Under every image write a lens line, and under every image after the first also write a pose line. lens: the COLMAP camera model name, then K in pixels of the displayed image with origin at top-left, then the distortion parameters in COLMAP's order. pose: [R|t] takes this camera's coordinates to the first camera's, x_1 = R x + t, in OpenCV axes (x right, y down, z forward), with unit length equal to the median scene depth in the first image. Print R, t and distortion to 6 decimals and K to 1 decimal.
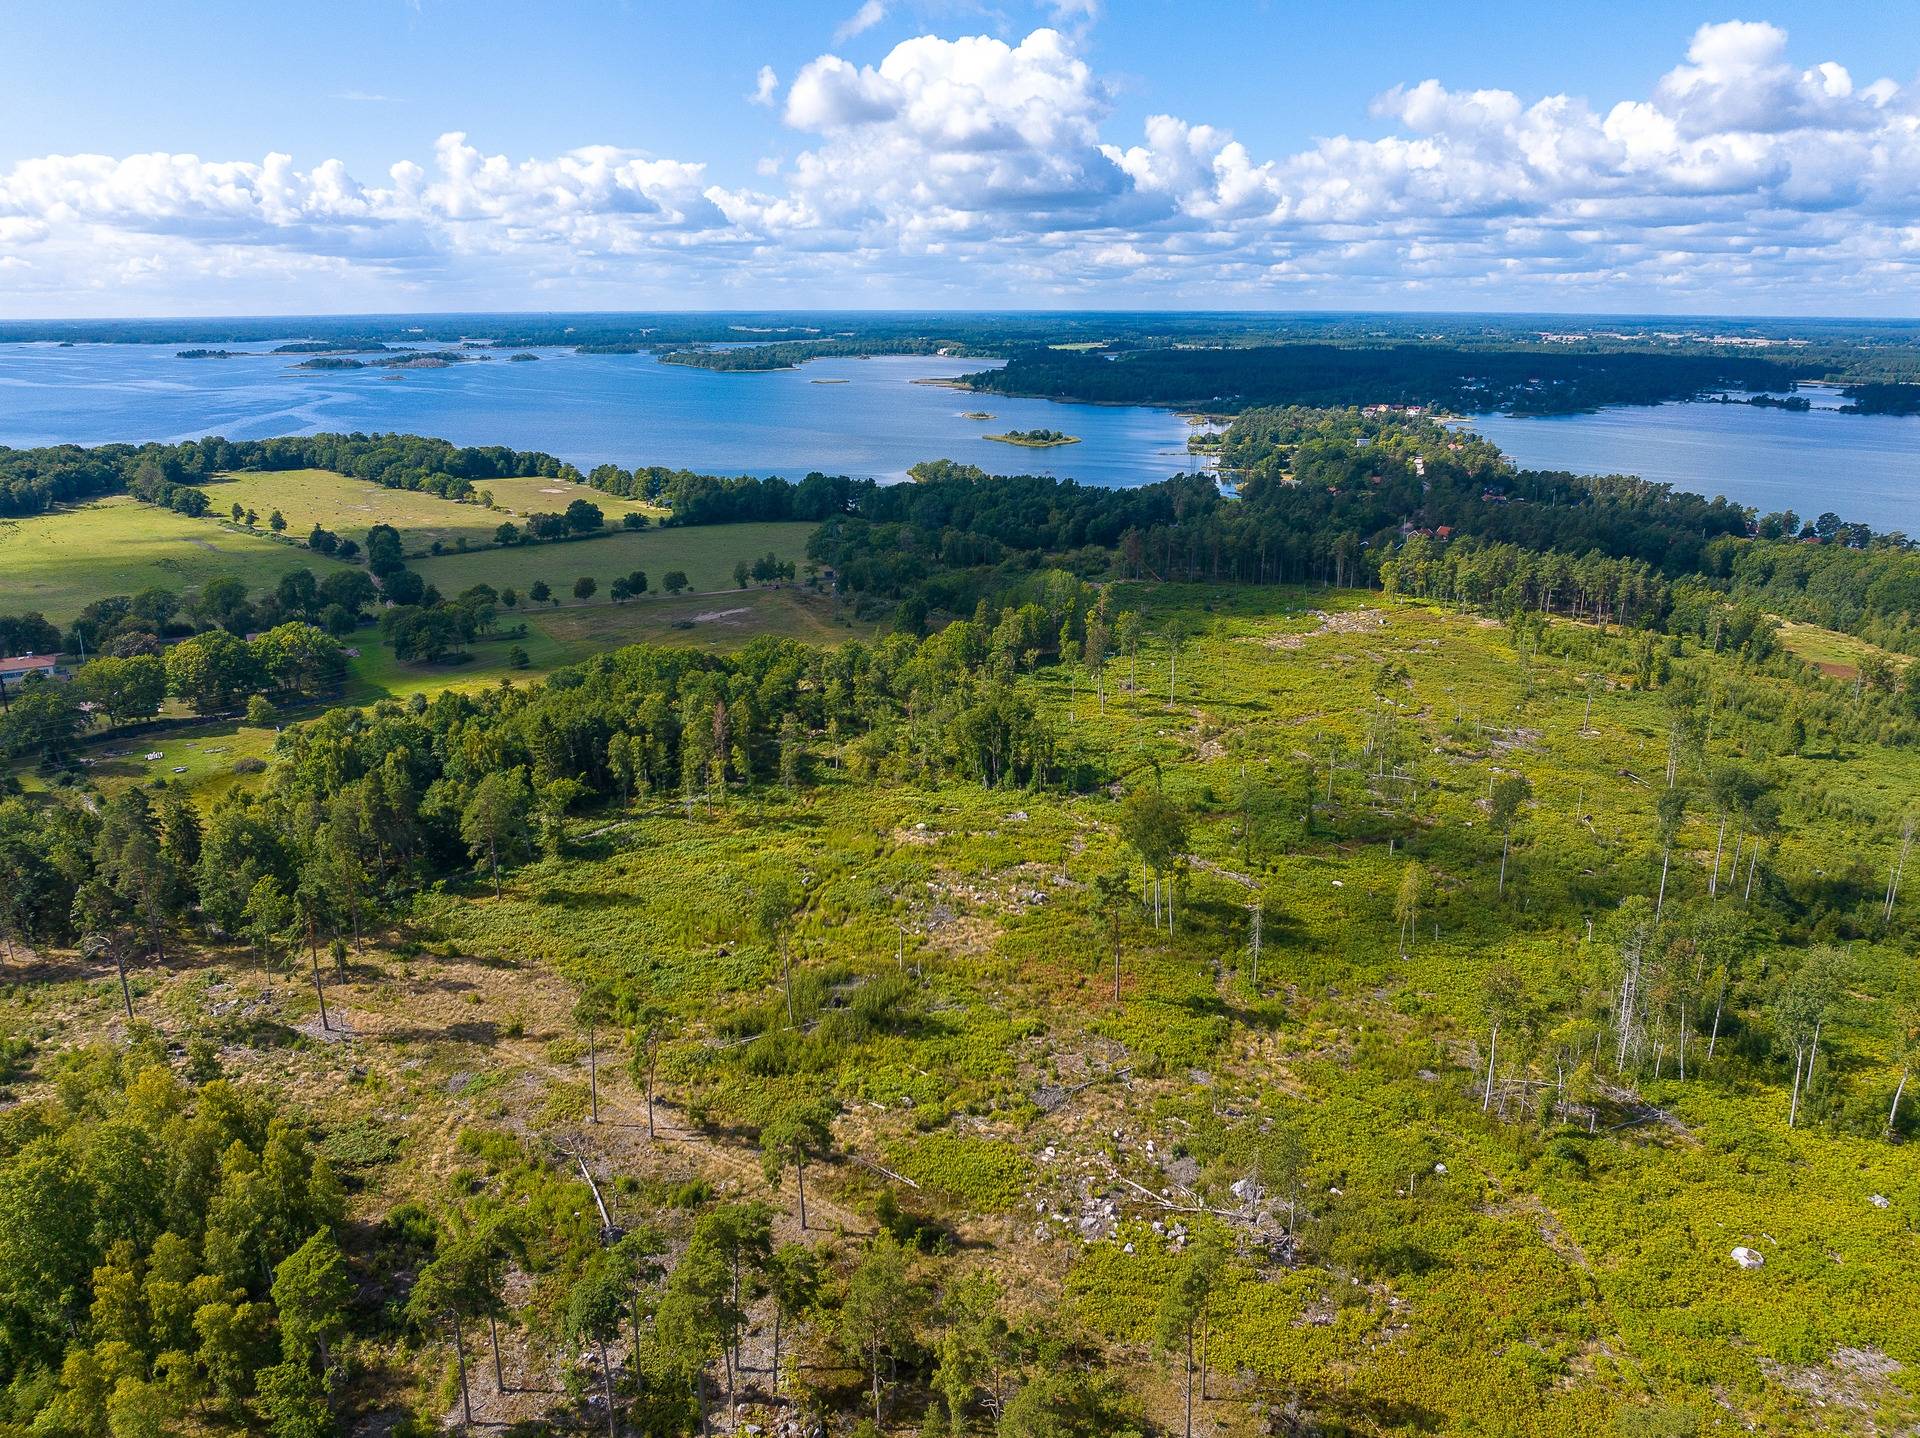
lens RADIAL K [[1373.1, 0, 952.1], [0, 1373.1, 725.0], [0, 0, 1]] dist [-0.043719, 0.010553]
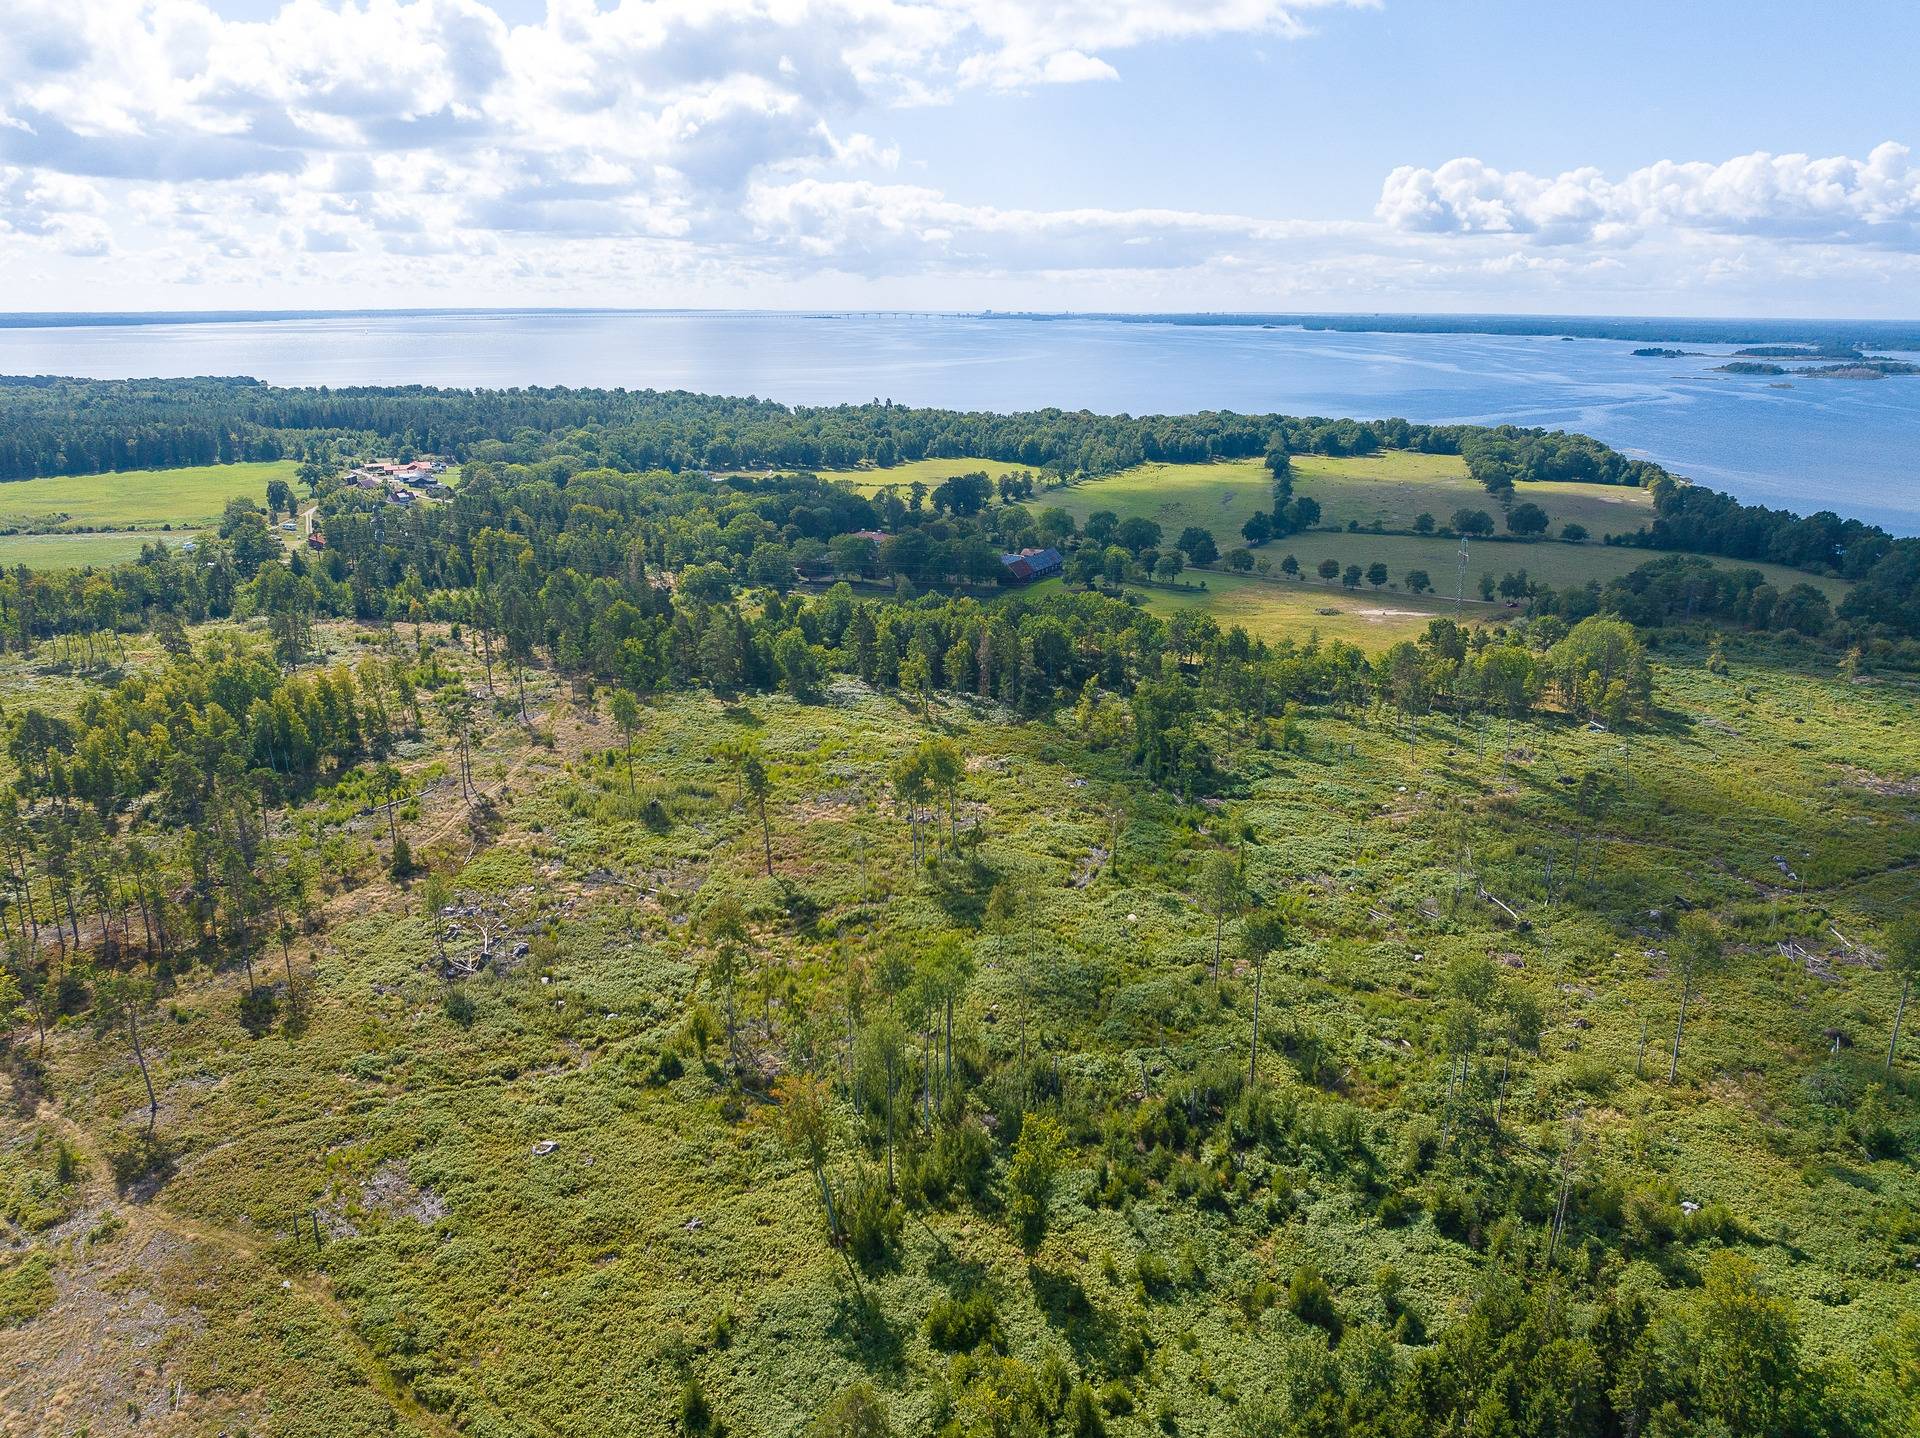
lens RADIAL K [[1382.8, 0, 948.7], [0, 1382.8, 714.4], [0, 0, 1]] dist [-0.056006, 0.031203]
pose [[0.515082, 0.245630, -0.821192, 0.051336], [-0.252989, 0.958944, 0.128150, -0.005711], [0.818955, 0.141745, 0.556077, 0.018962]]
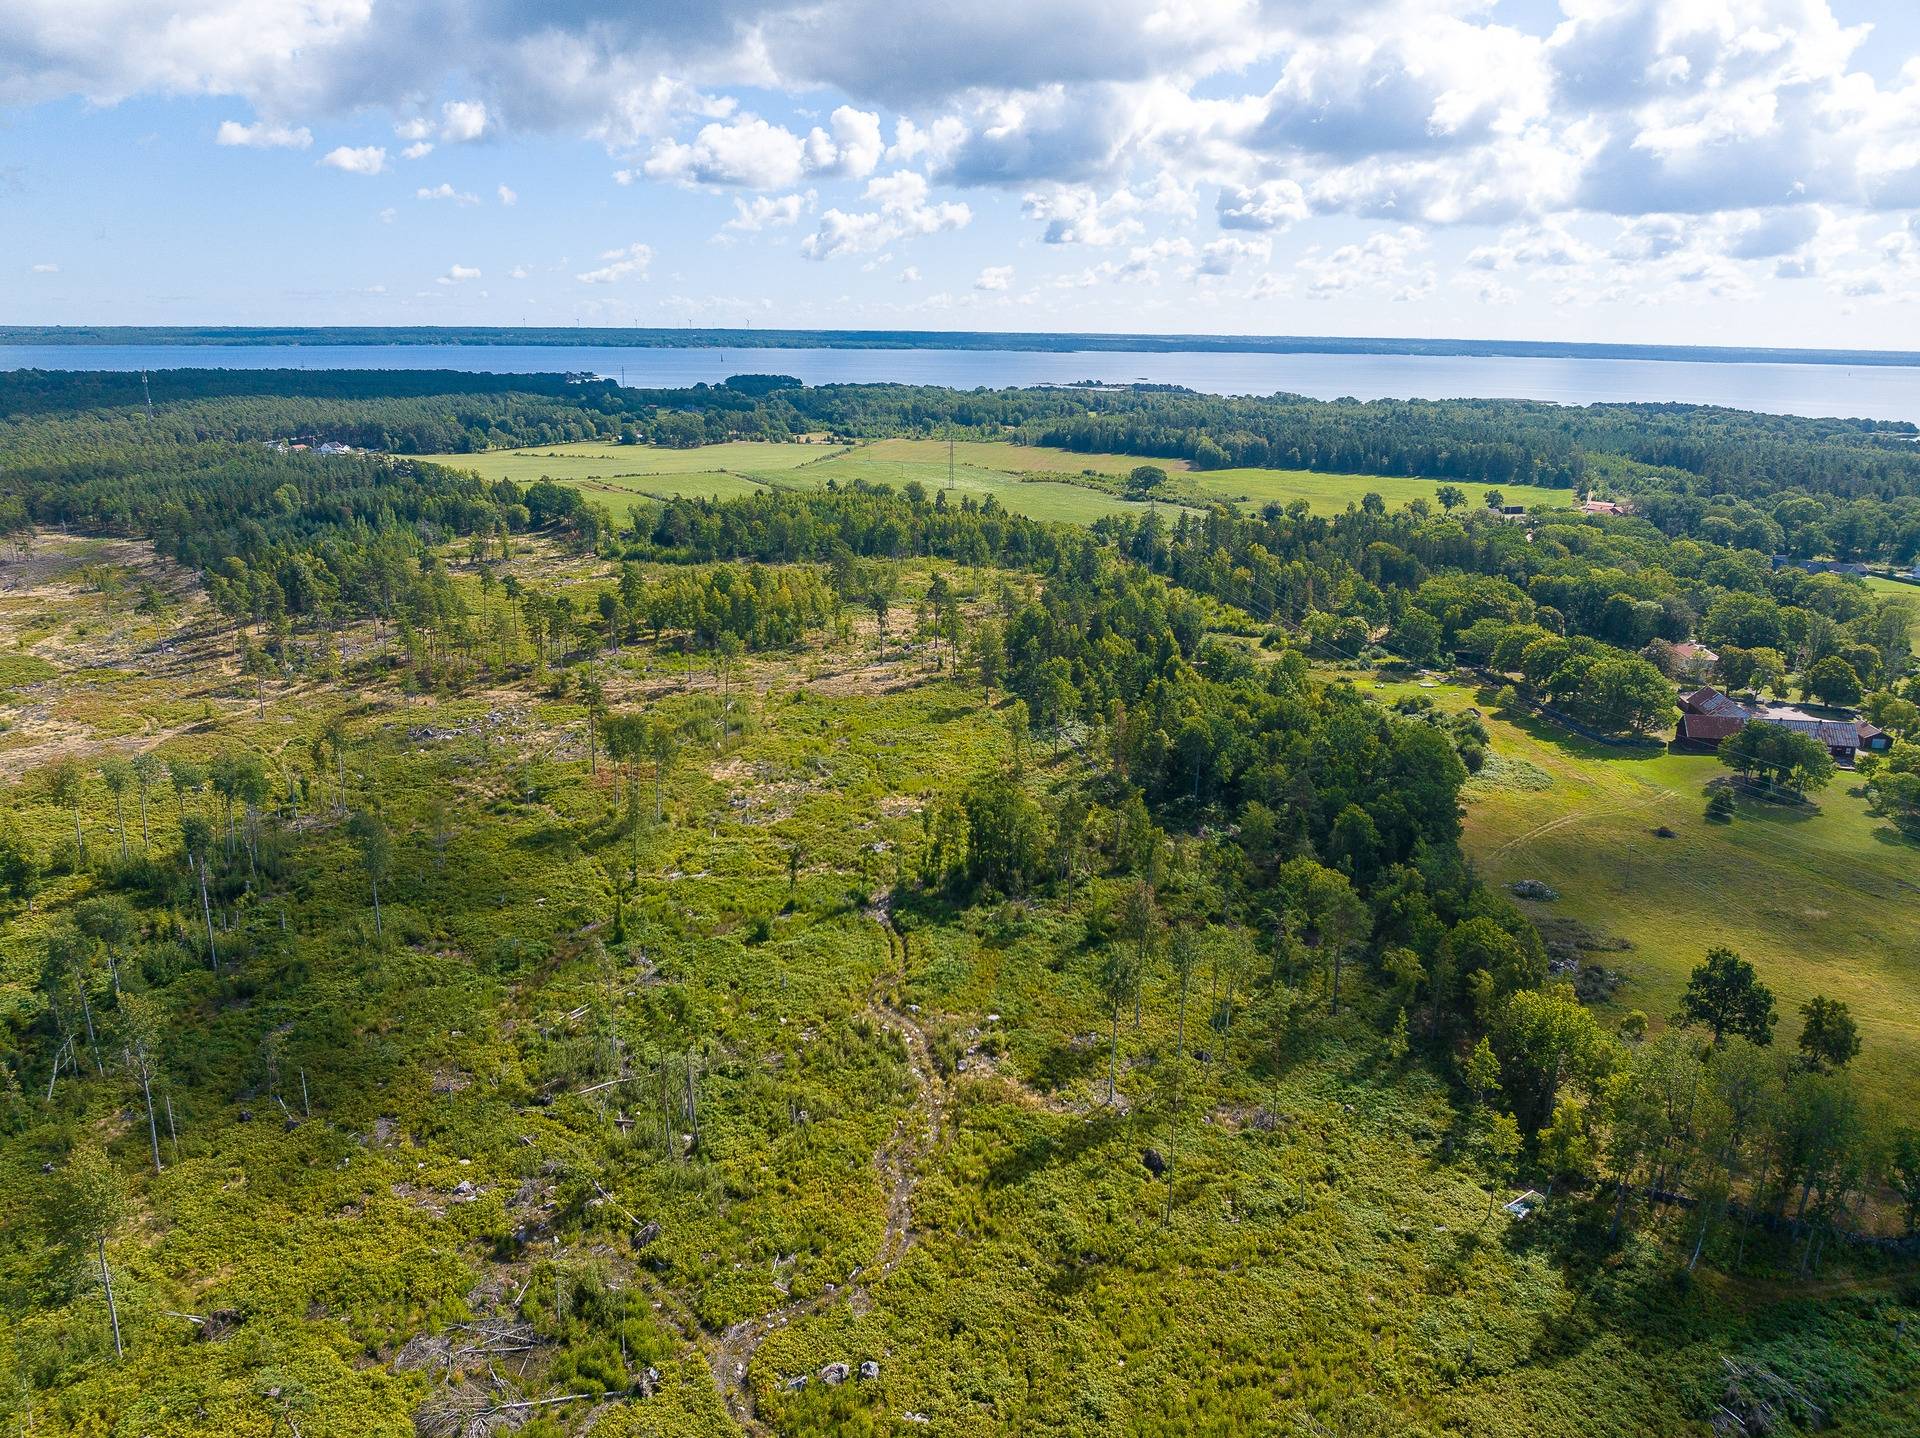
lens RADIAL K [[1350.9, 0, 948.4], [0, 1350.9, 710.9], [0, 0, 1]] dist [-0.048897, 0.018898]
pose [[-0.648943, 0.200277, -0.734004, 0.041728], [-0.235453, 0.864510, 0.444054, -0.027019], [0.723488, 0.460989, -0.513862, 0.088335]]
